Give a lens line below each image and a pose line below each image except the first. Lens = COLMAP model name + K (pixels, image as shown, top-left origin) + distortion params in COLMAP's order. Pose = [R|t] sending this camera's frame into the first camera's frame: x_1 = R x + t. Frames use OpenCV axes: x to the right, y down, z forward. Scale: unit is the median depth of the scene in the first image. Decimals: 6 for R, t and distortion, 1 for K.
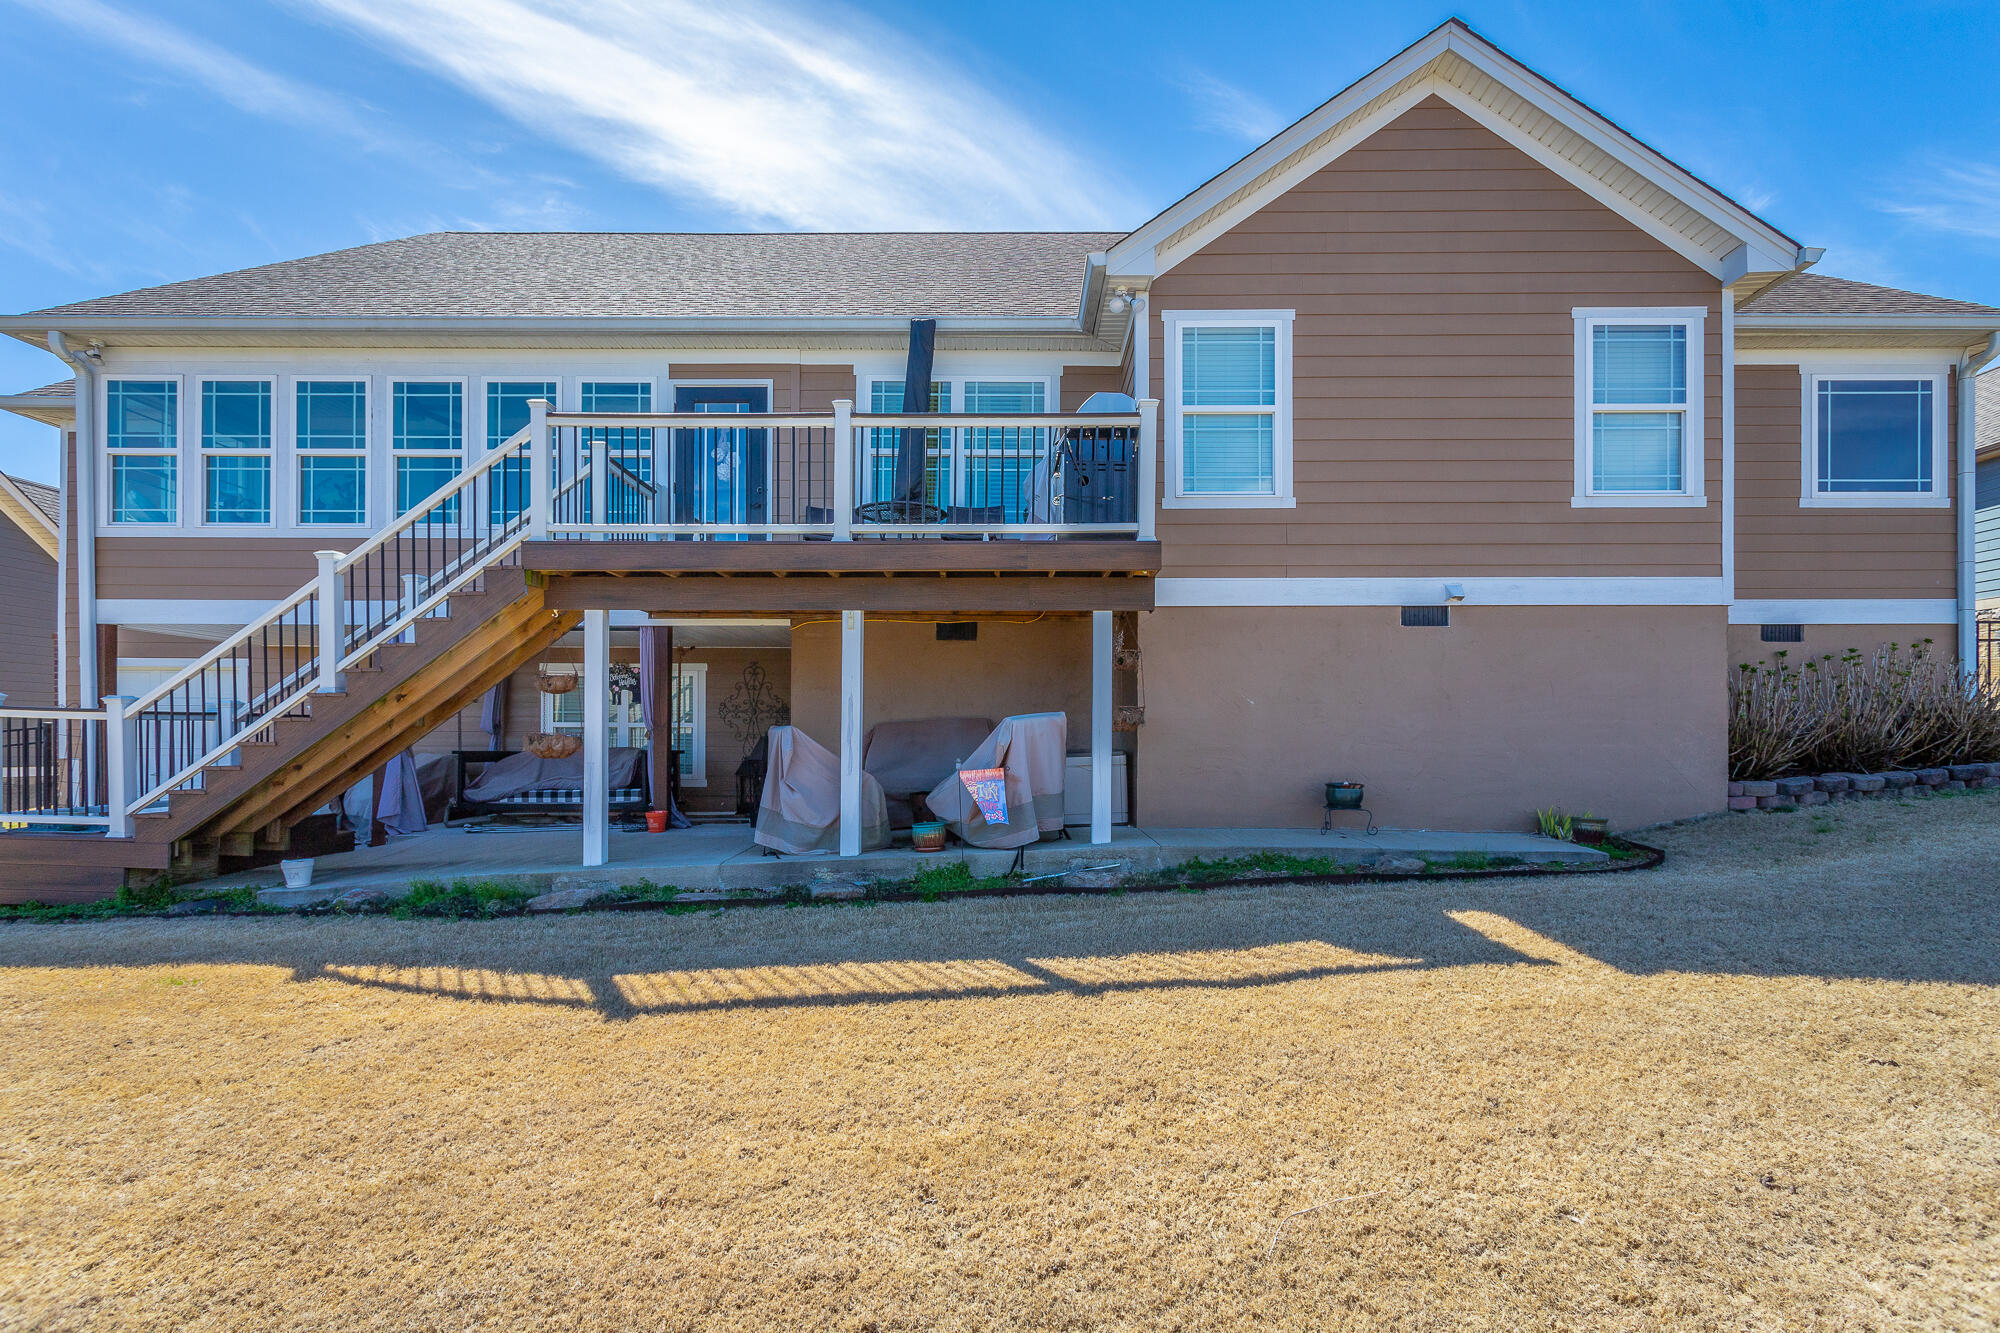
lens RADIAL K [[966.3, 0, 1056.8], [0, 966.3, 734.9], [0, 0, 1]] dist [0.001254, 0.000829]
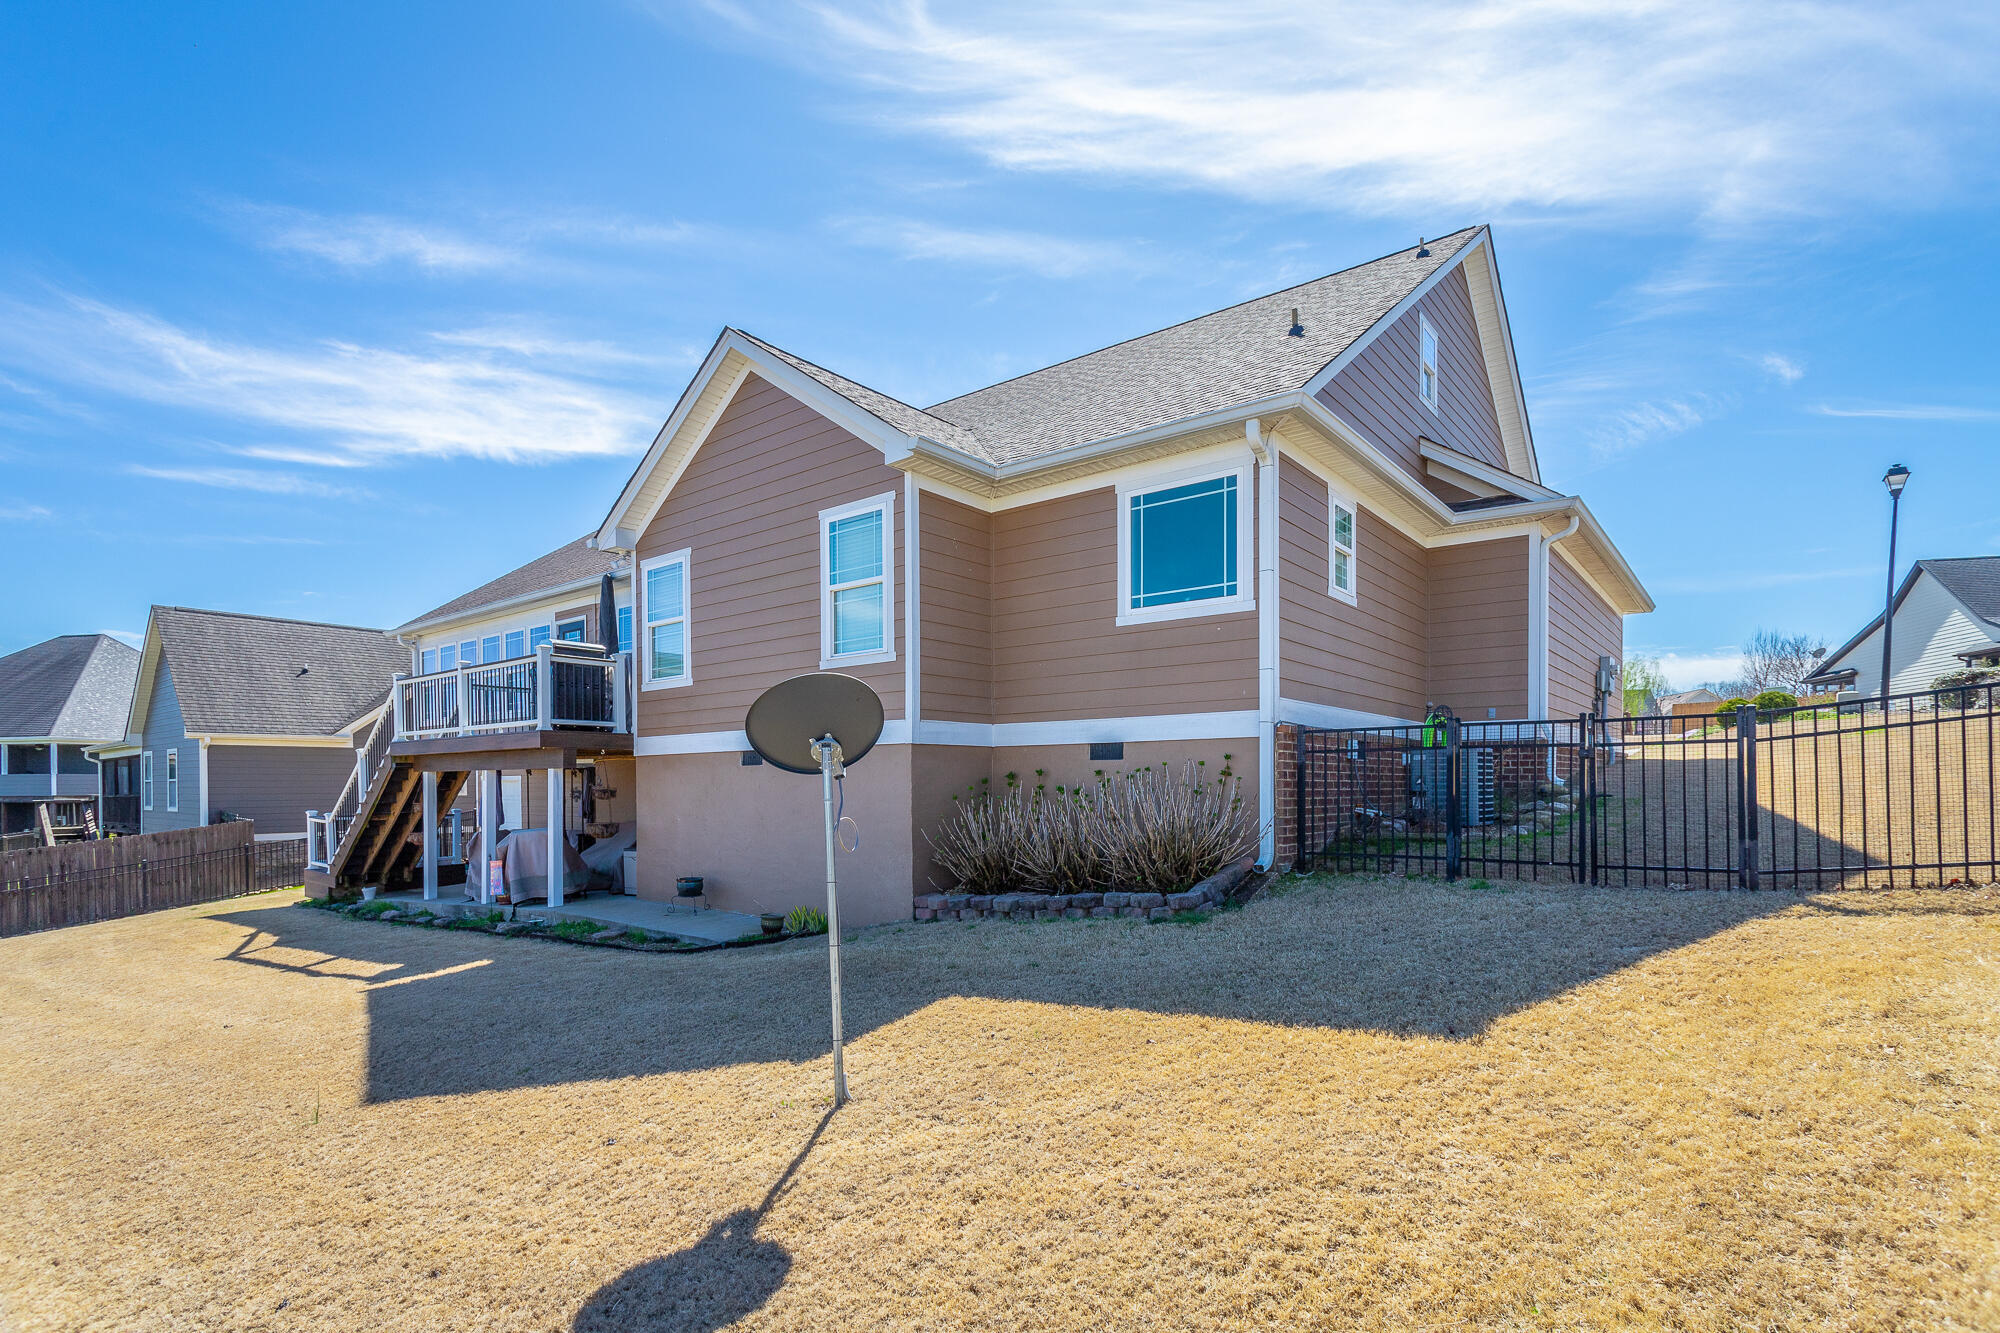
lens RADIAL K [[987.1, 0, 997.8], [0, 987.1, 784.3], [0, 0, 1]] dist [0.000958, 0.000690]
pose [[0.778932, -0.005401, -0.627085, 1.520282], [0.009974, 0.999943, 0.003777, -0.087798], [0.627029, -0.009197, 0.778941, 0.138346]]
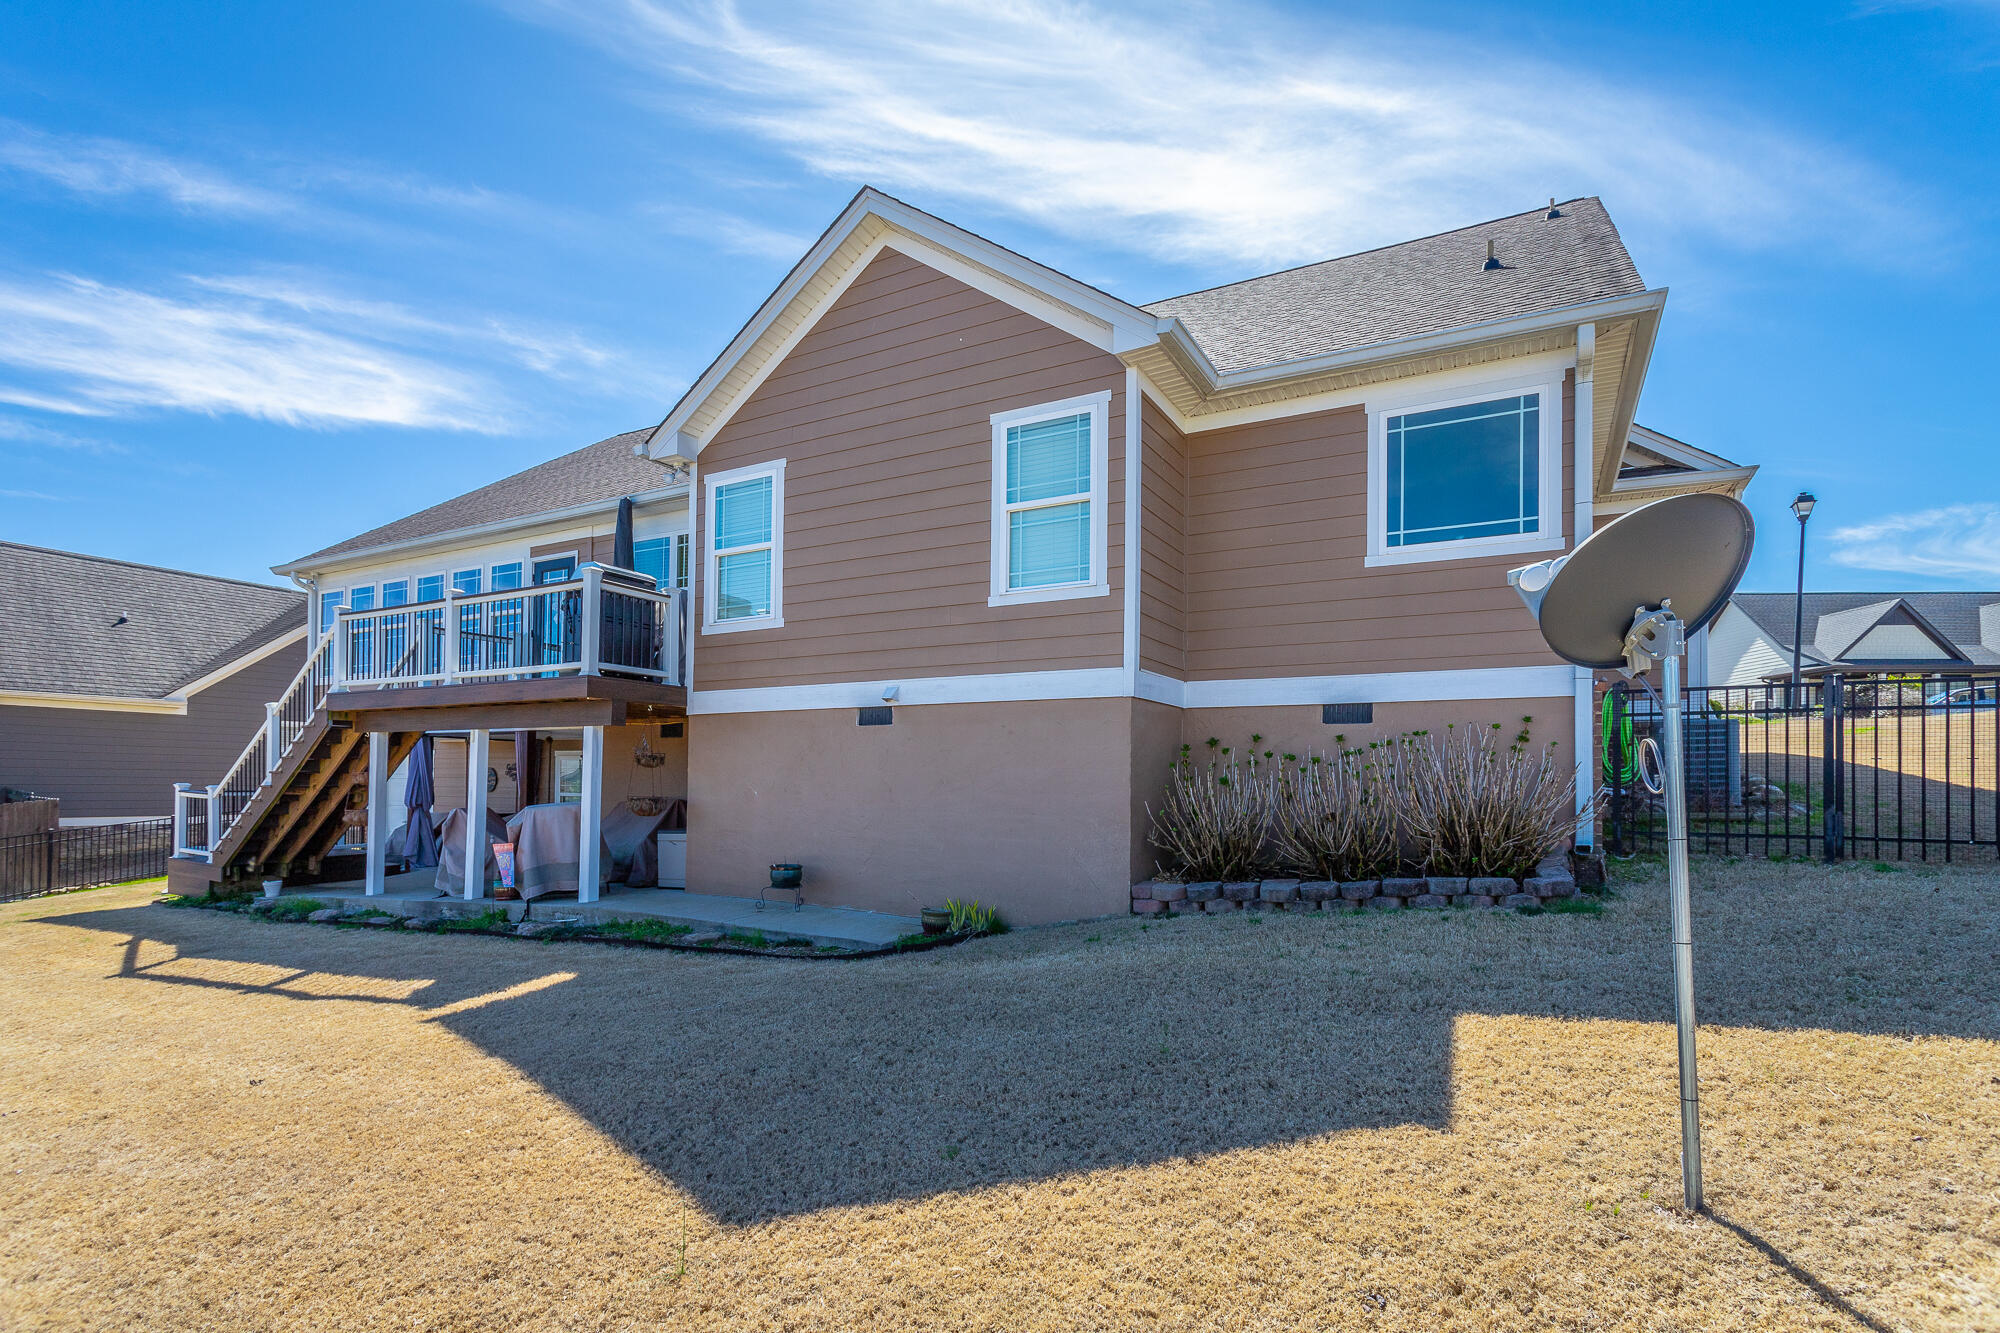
lens RADIAL K [[979.9, 0, 1000.6], [0, 979.9, 756.0], [0, 0, 1]] dist [-0.000312, 0.000586]
pose [[0.872744, -0.007016, -0.488128, 1.050621], [-0.006644, 0.999633, -0.026247, -0.049317], [0.488133, 0.026150, 0.872377, 0.099519]]
